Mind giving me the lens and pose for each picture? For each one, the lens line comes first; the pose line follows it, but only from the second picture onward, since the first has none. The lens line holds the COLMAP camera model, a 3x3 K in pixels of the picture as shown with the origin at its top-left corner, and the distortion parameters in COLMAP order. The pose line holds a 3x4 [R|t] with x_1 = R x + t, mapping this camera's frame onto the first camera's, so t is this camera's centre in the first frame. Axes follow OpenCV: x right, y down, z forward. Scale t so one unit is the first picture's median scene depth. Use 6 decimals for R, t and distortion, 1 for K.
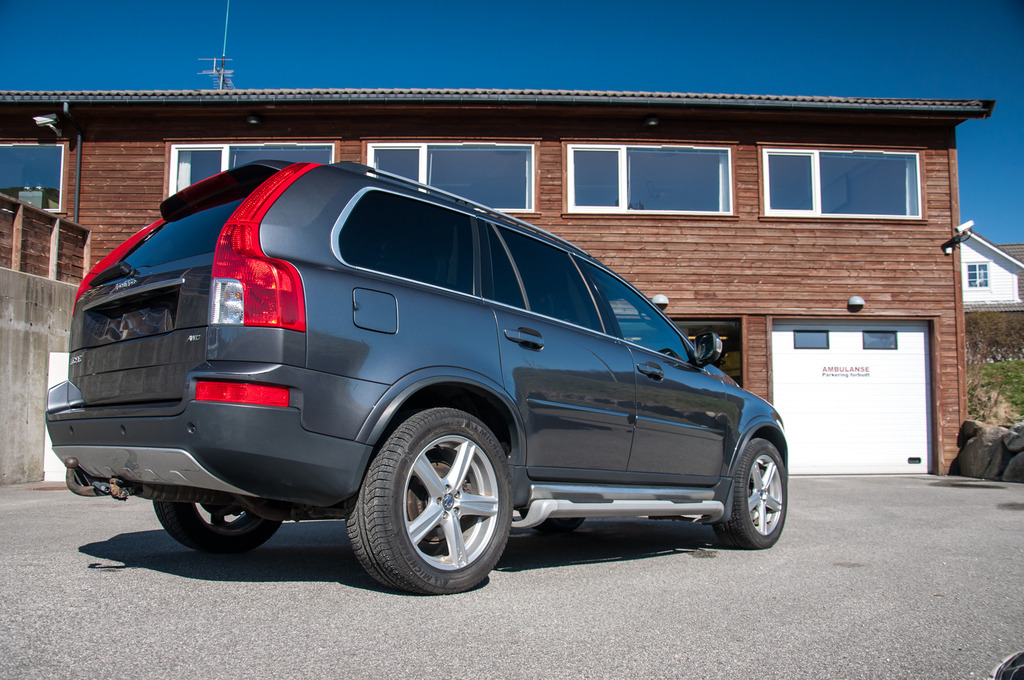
lens RADIAL K [[830.4, 0, 512.0], [0, 830.4, 340.0], [0, 0, 1]] dist [-0.102633, 0.009486]
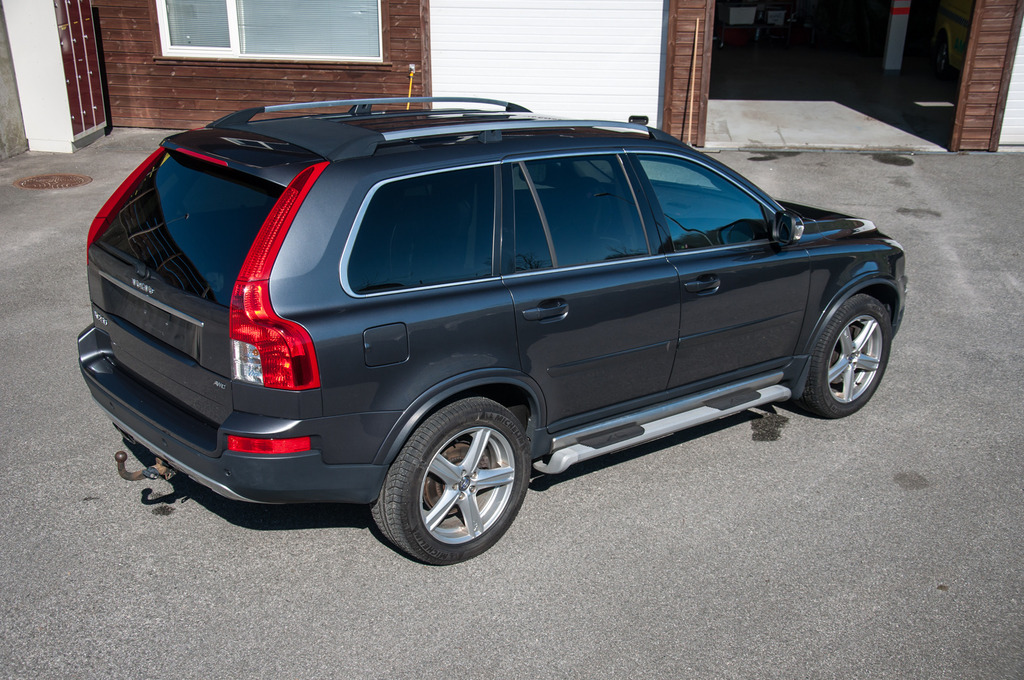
lens RADIAL K [[1207.1, 0, 512.0], [0, 1207.1, 340.0], [0, 0, 1]] dist [0.000228, 0.434118]
pose [[0.990530, 0.049862, -0.127926, 0.108341], [0.013254, 0.892651, 0.450554, -0.416848], [0.136659, -0.447982, 0.883536, -0.187199]]
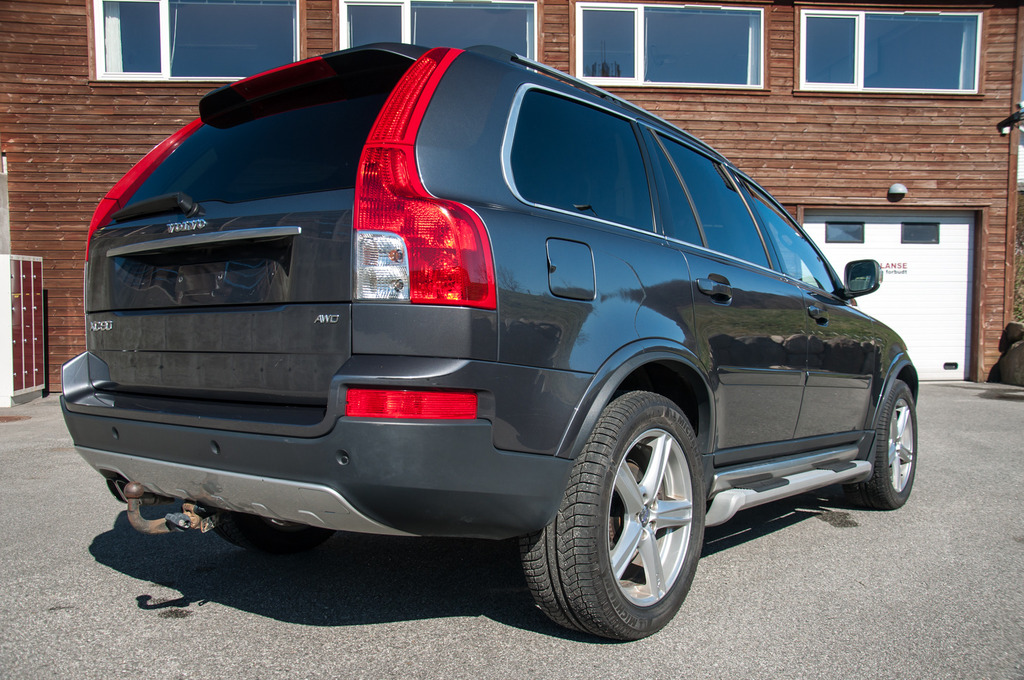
lens RADIAL K [[888.5, 0, 509.7], [0, 888.5, 350.6], [0, 0, 1]] dist [-0.106301, 0.159767]
pose [[0.998124, -0.010346, 0.060343, -0.150614], [0.001081, 0.988442, 0.151592, -0.046772], [-0.061214, -0.151243, 0.986599, 0.140203]]
